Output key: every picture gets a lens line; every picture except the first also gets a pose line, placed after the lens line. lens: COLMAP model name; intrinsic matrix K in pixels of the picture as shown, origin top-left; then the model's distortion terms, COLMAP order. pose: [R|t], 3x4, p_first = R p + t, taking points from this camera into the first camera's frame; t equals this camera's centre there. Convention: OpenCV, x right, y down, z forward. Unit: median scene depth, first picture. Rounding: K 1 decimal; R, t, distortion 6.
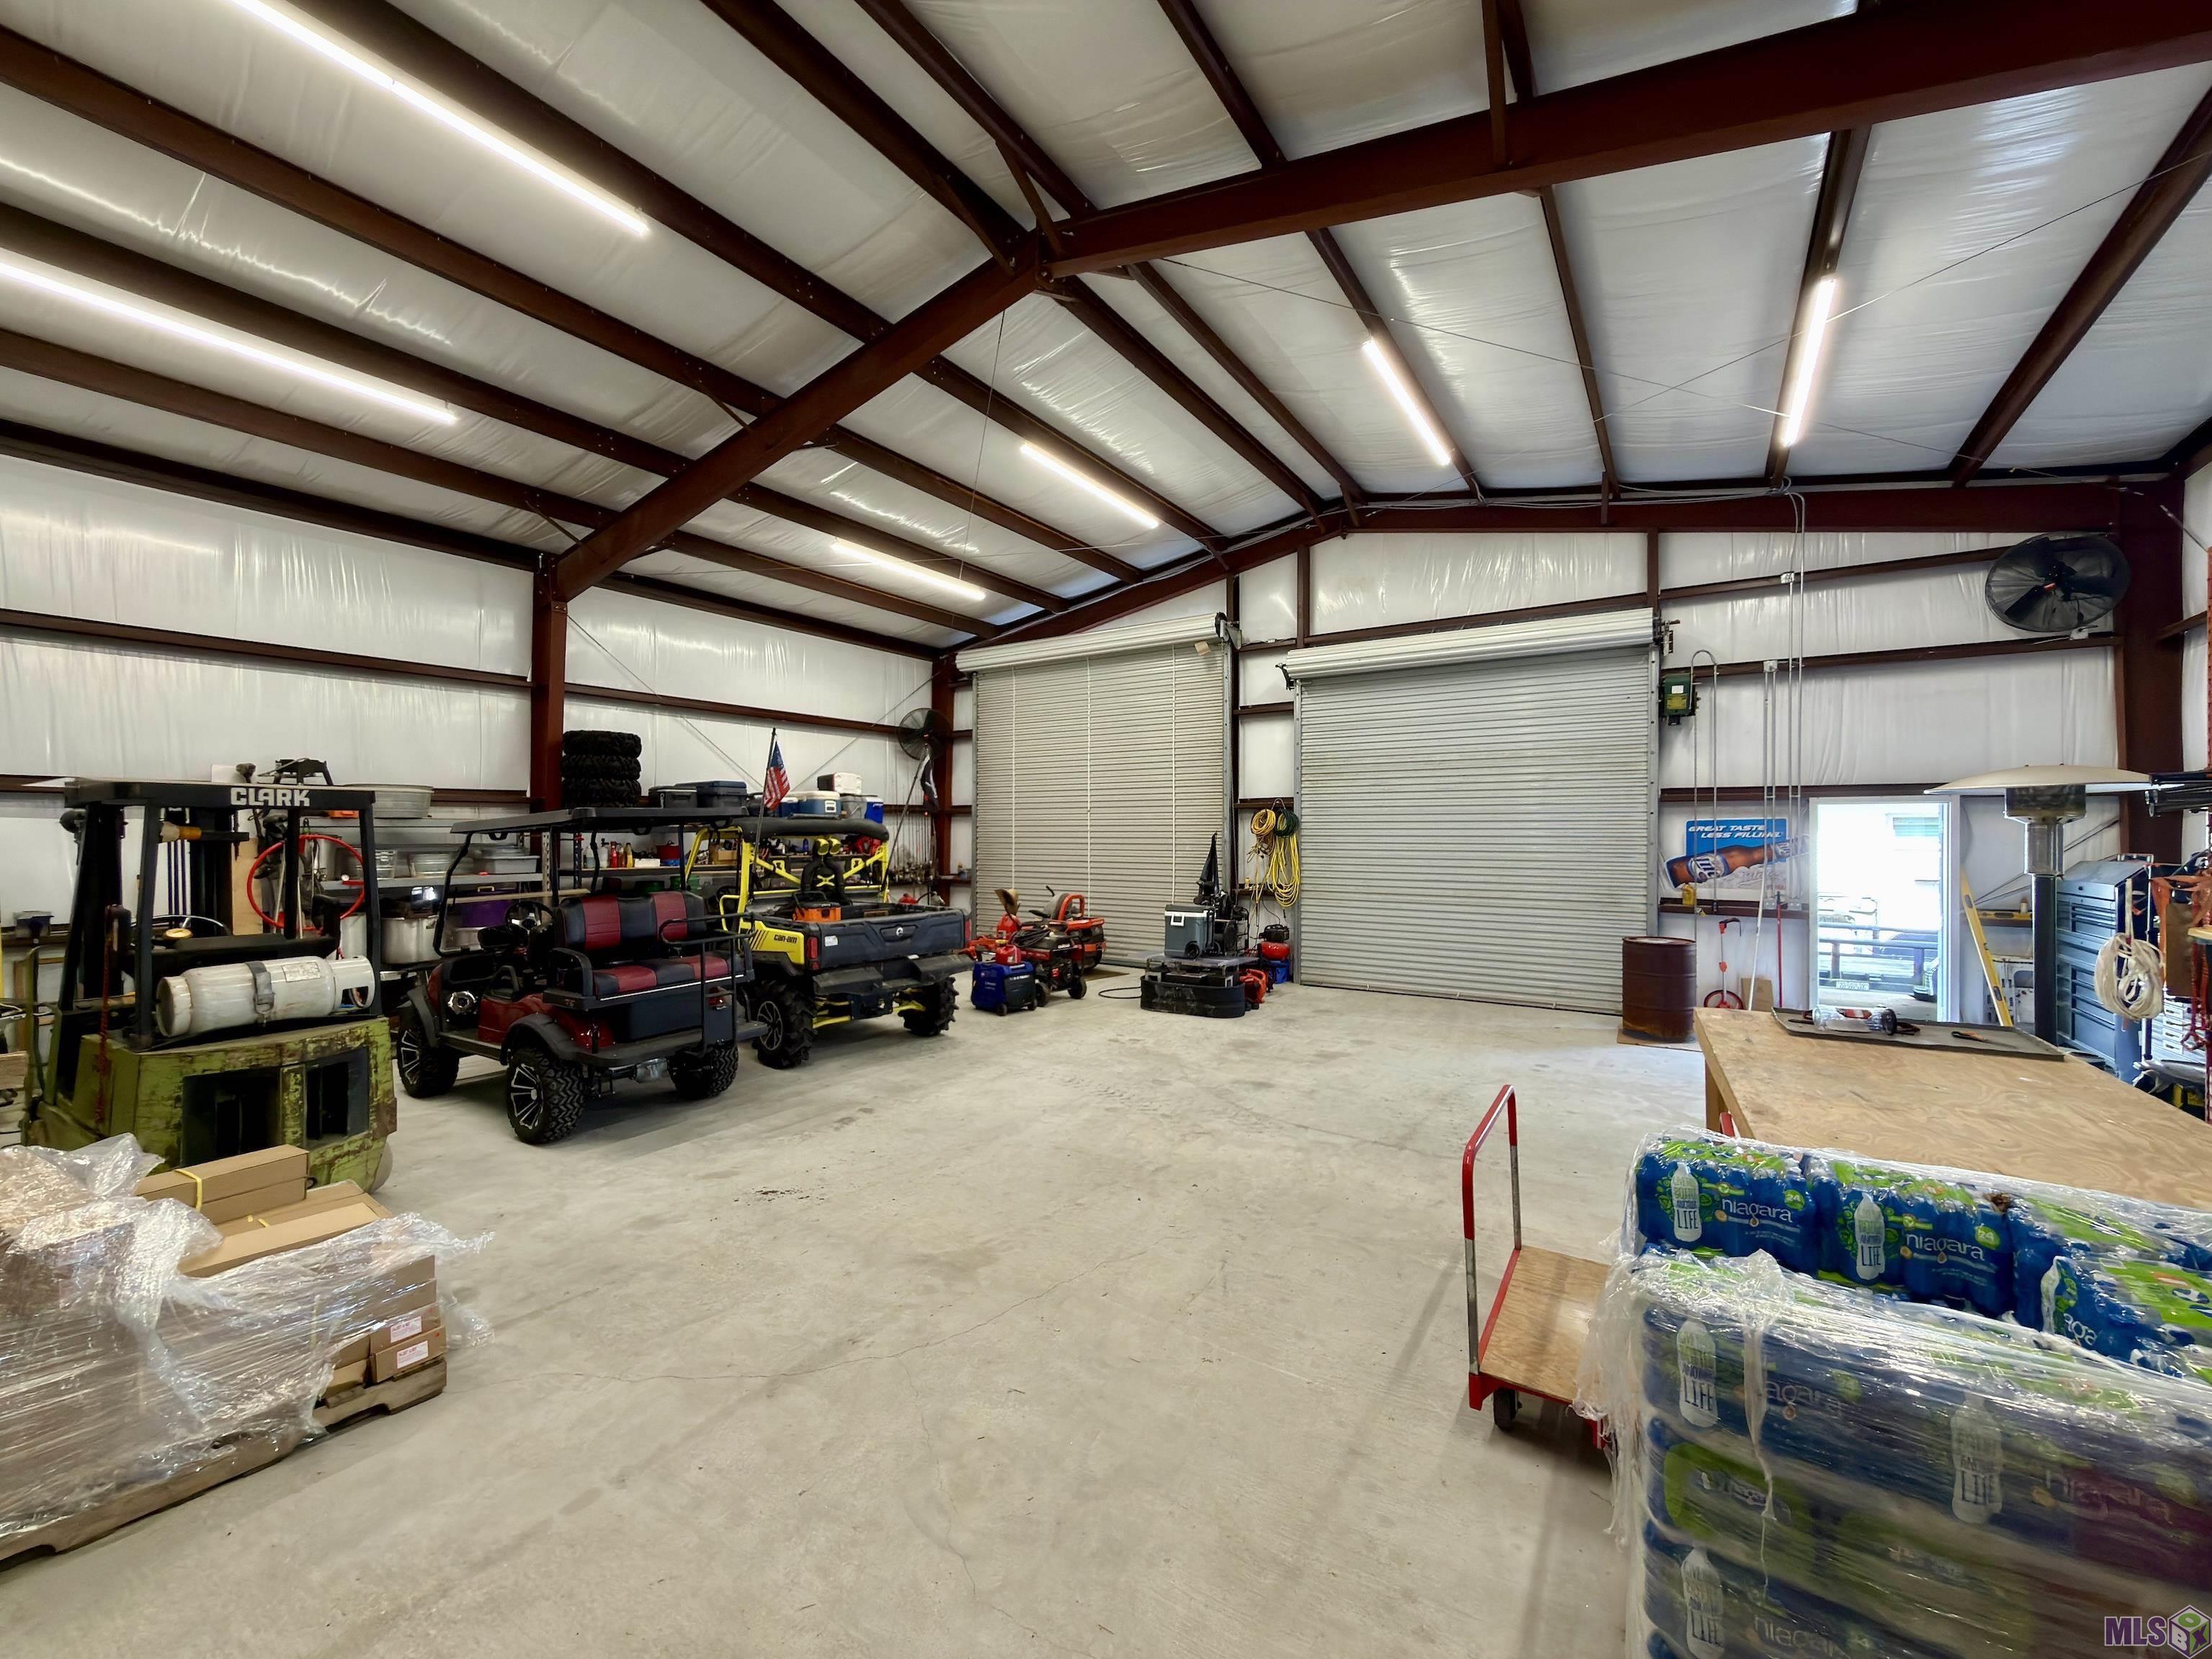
lens RADIAL K [[882.4, 0, 1103.0], [0, 882.4, 832.9], [0, 0, 1]] dist [-0.003630, 0.000764]
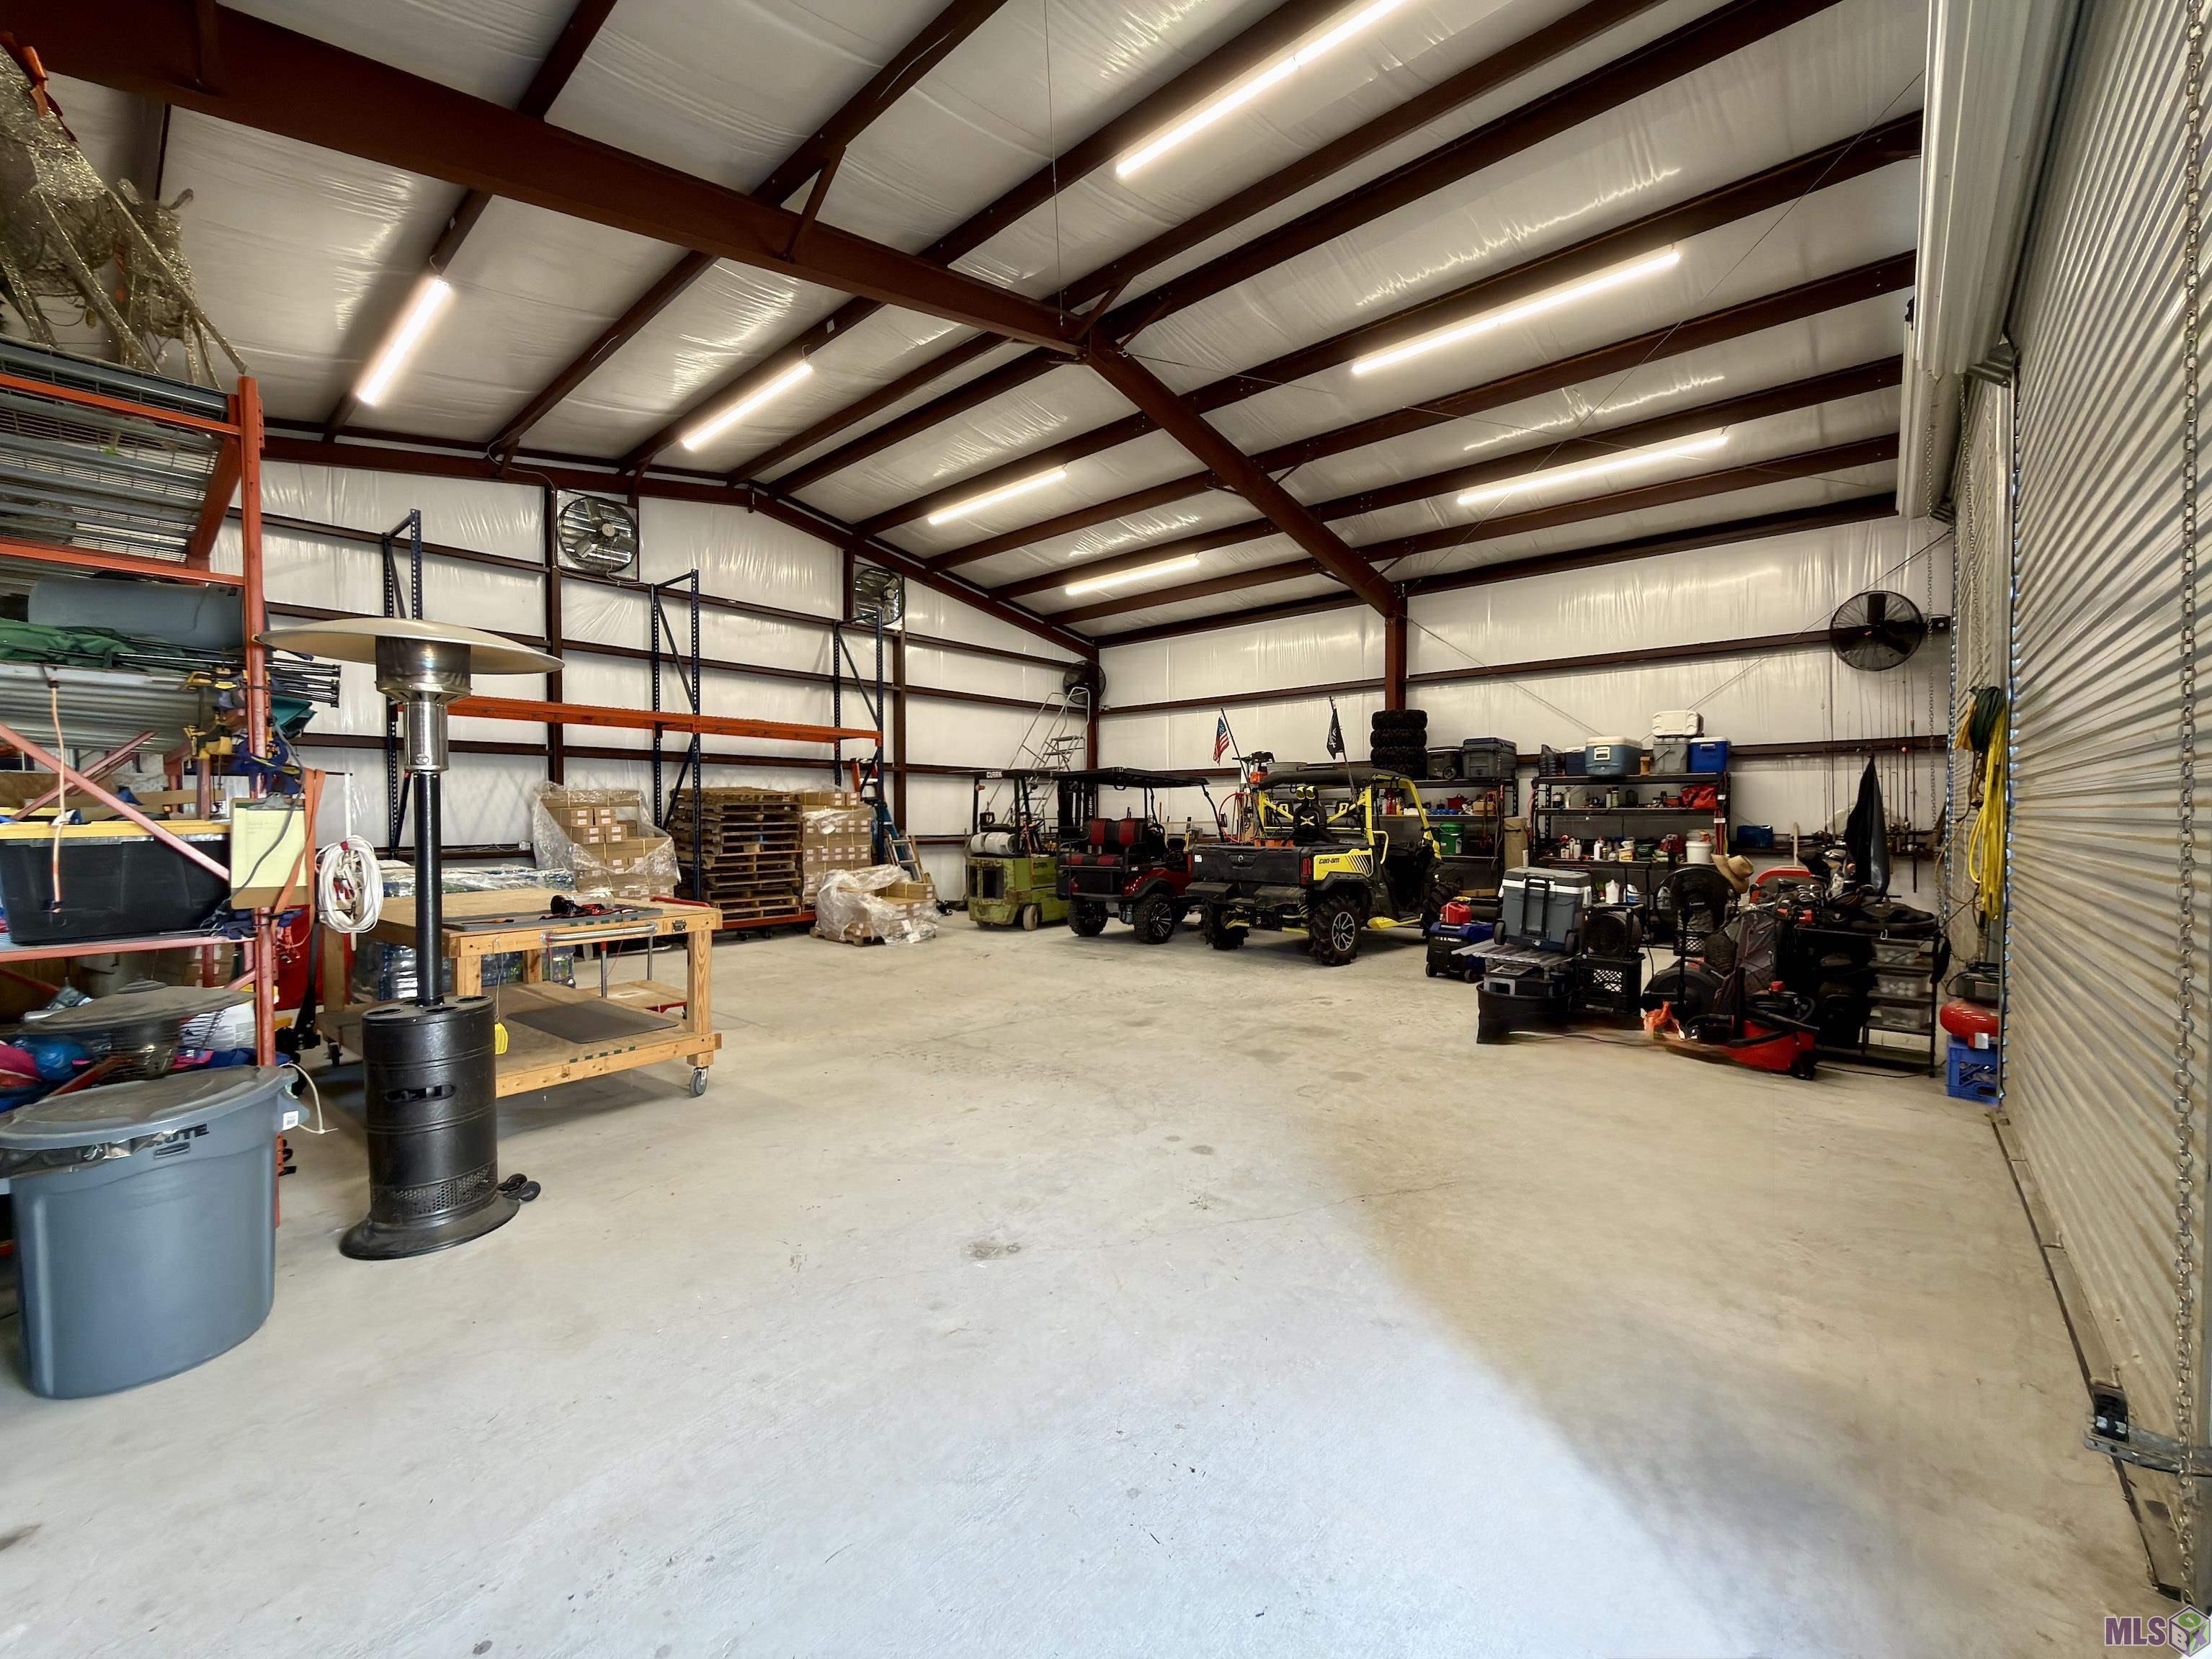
lens RADIAL K [[882.4, 0, 1103.0], [0, 882.4, 832.9], [0, 0, 1]] dist [-0.003630, 0.000764]
pose [[-0.137416, 0.018400, -0.990342, 1.002318], [-0.000011, 0.999827, 0.018577, 0.052216], [0.990513, 0.002564, -0.137392, 0.964437]]
